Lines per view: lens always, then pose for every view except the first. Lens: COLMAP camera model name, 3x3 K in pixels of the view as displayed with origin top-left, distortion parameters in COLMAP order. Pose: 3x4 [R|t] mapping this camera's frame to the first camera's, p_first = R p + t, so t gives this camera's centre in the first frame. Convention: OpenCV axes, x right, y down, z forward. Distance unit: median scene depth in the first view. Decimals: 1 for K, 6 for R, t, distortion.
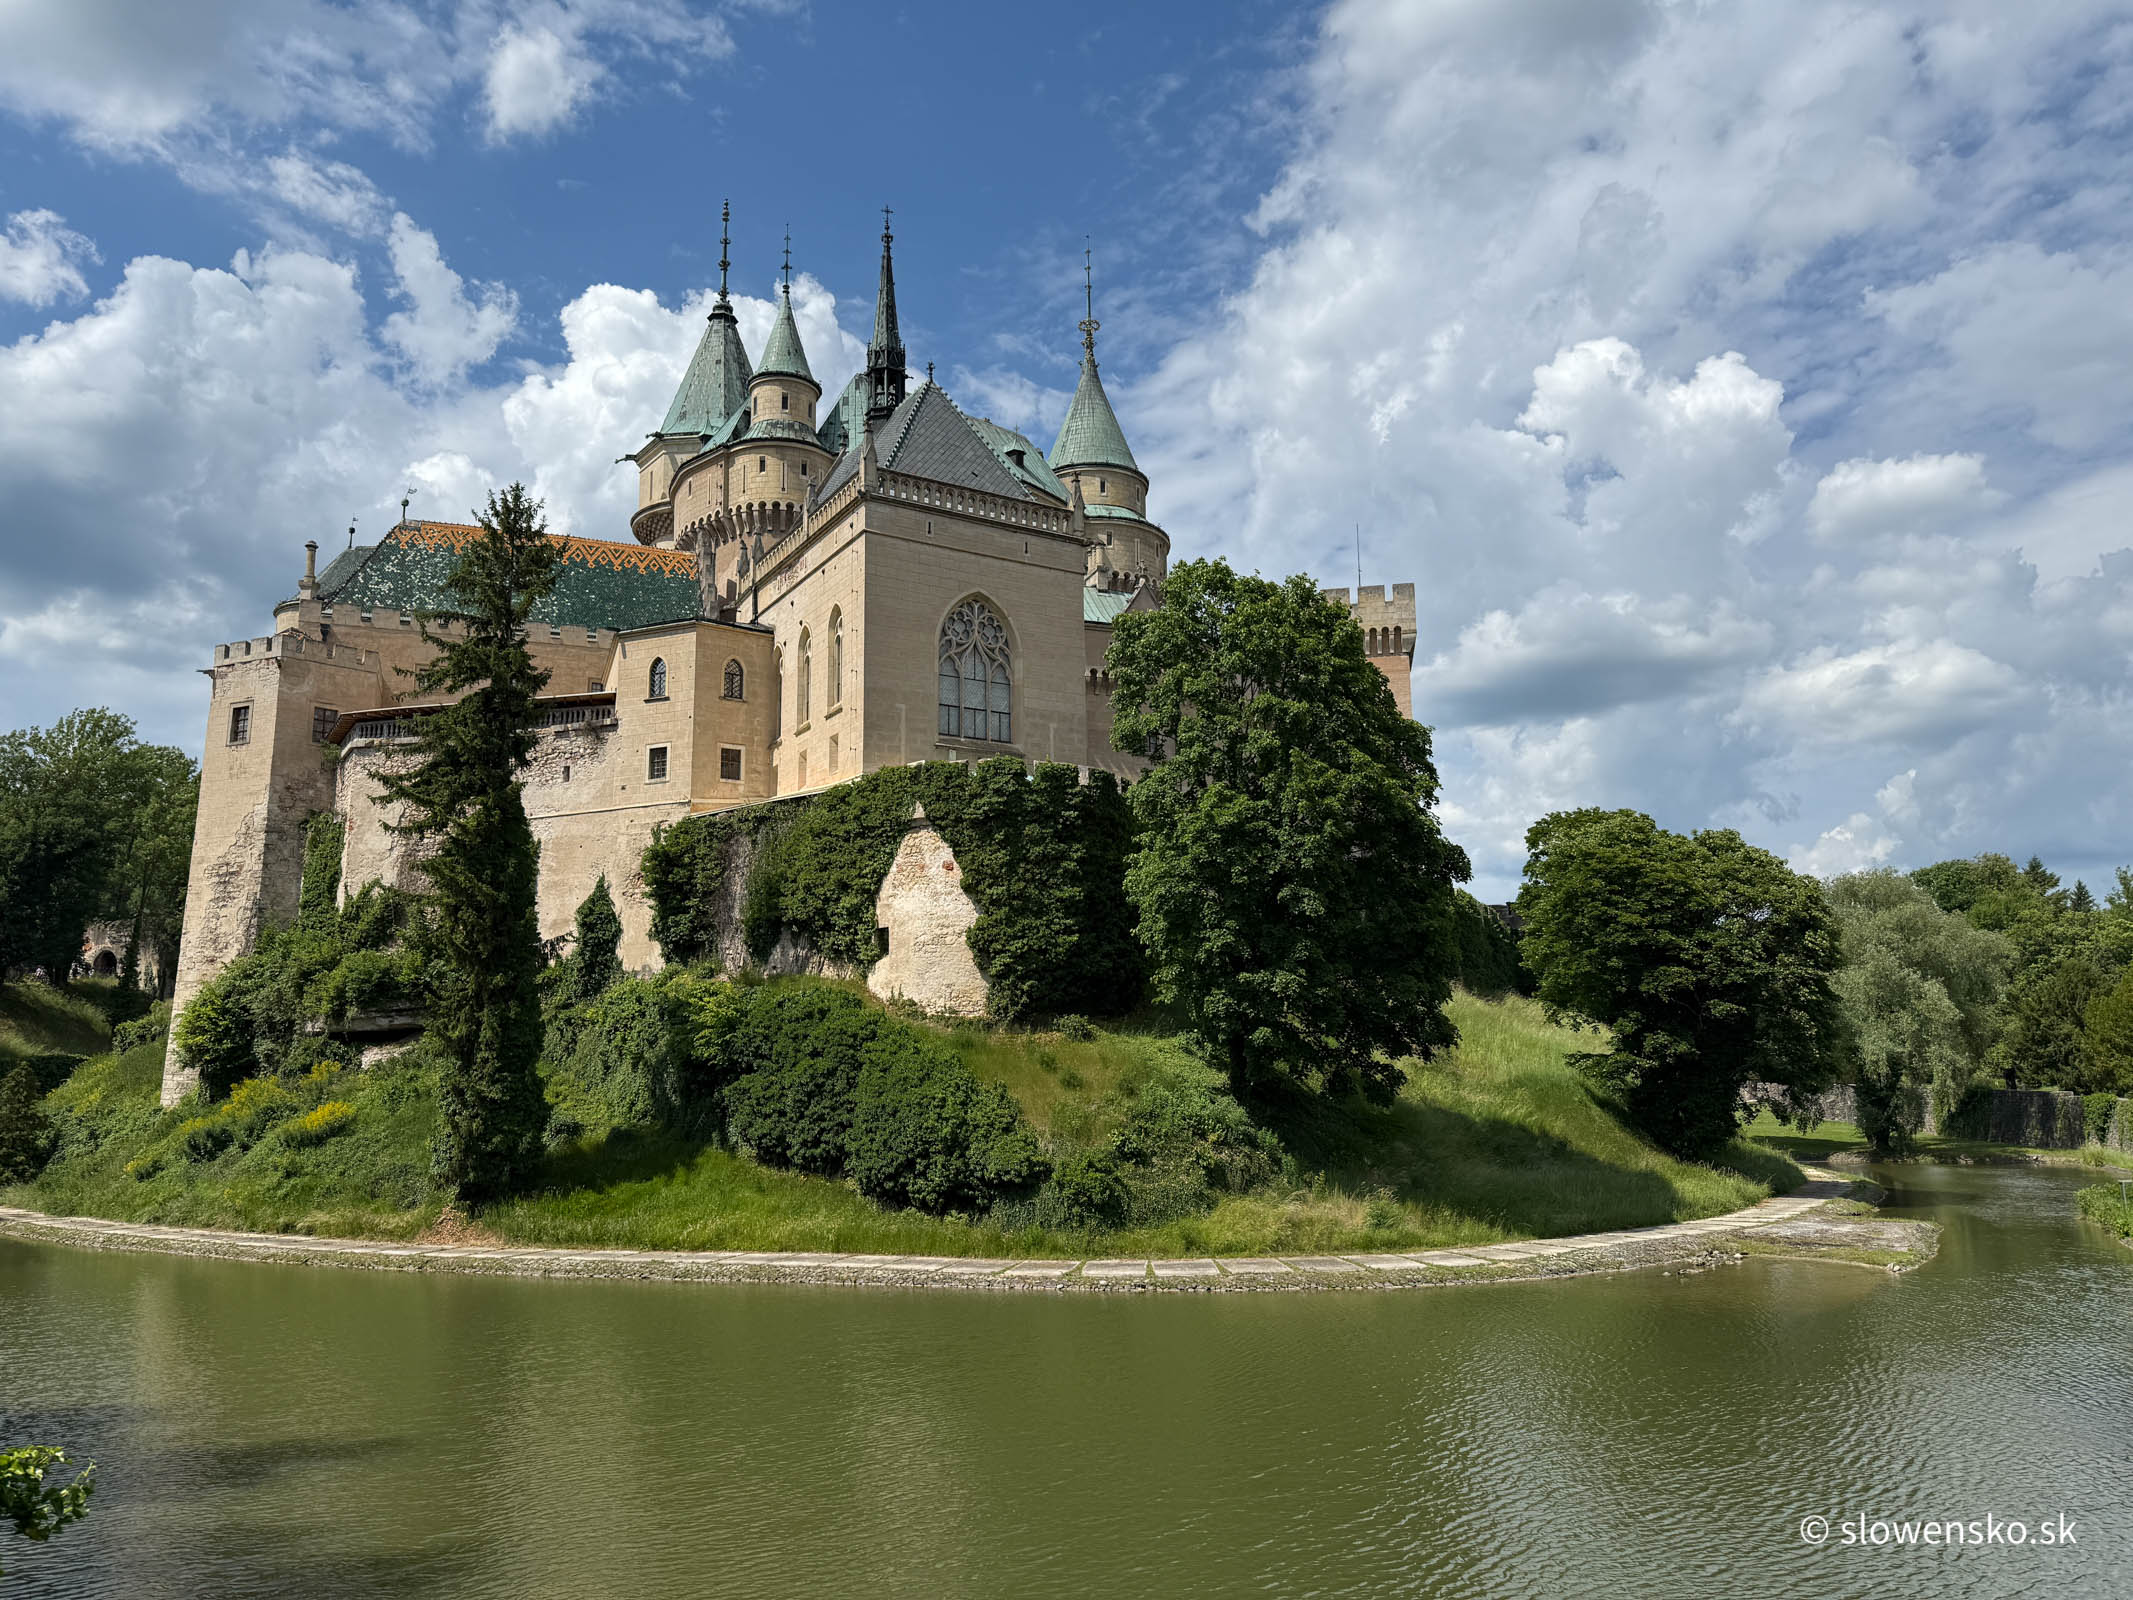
lens RADIAL K [[1496.8, 0, 1061.3], [0, 1496.8, 805.4], [0, 0, 1]] dist [0.219988, -0.408711]
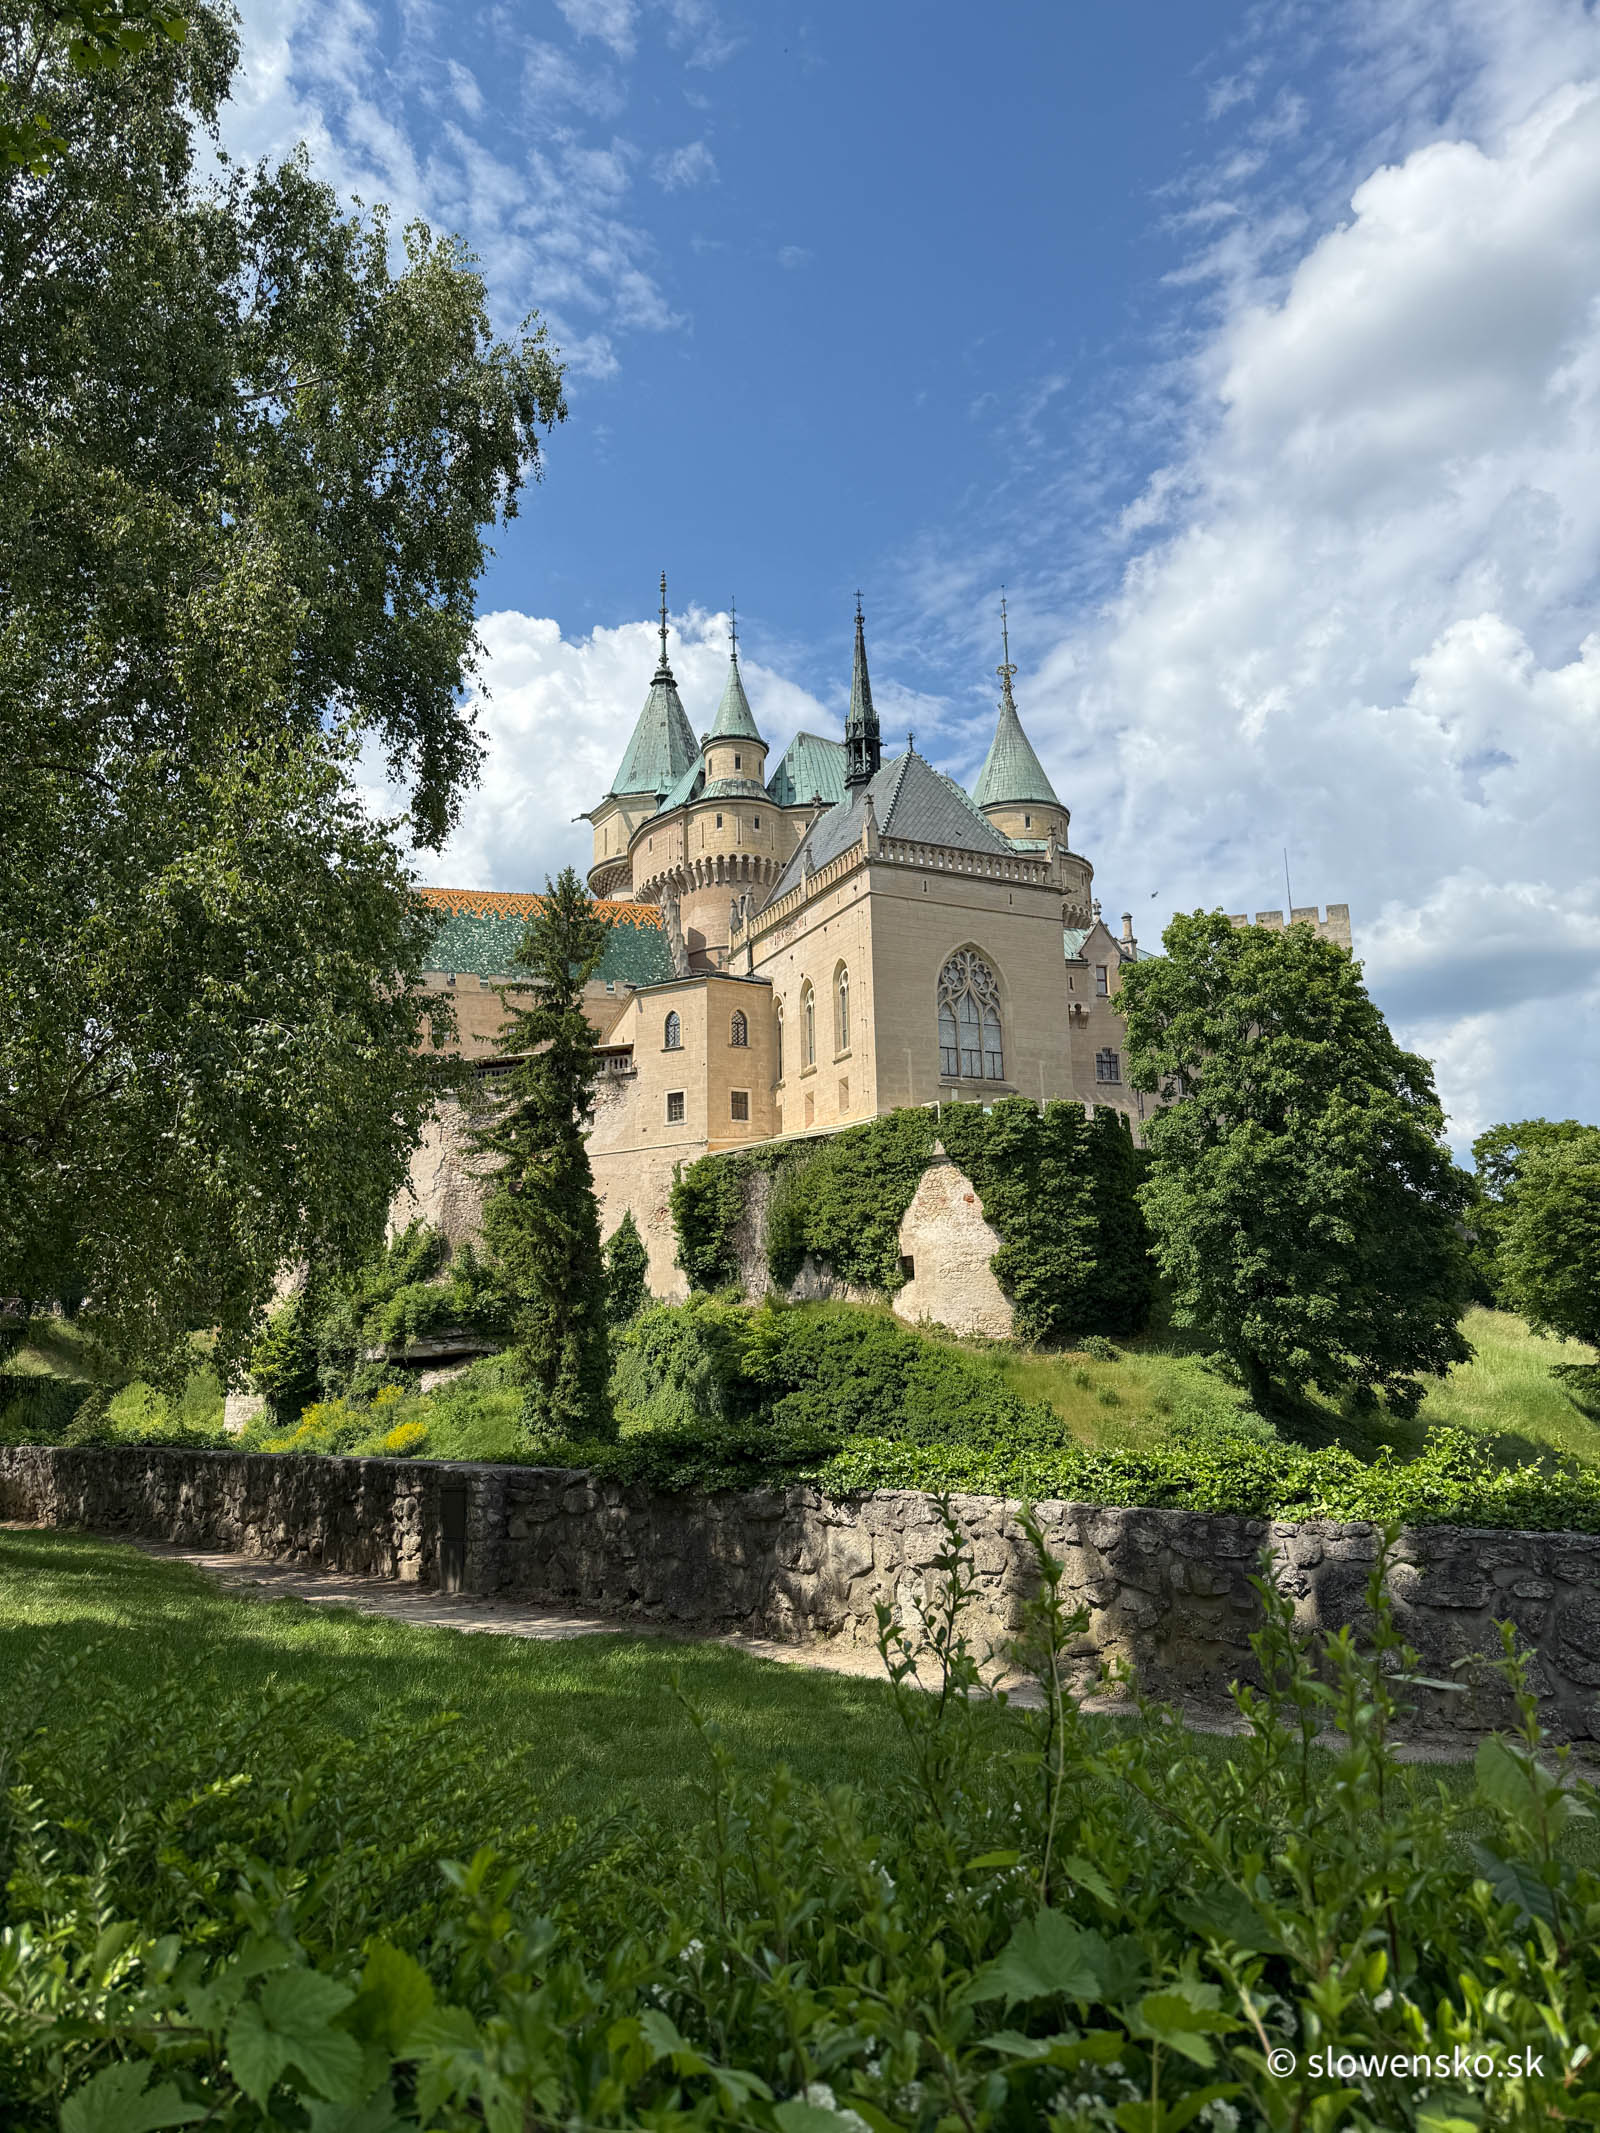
lens RADIAL K [[1496.8, 0, 811.5], [0, 1496.8, 1061.8], [0, 0, 1]] dist [0.219988, -0.408711]
pose [[0.996718, -0.029949, -0.075212, -0.092974], [0.027133, 0.998902, -0.038186, -0.017961], [0.076273, 0.036020, 0.996436, -0.088826]]
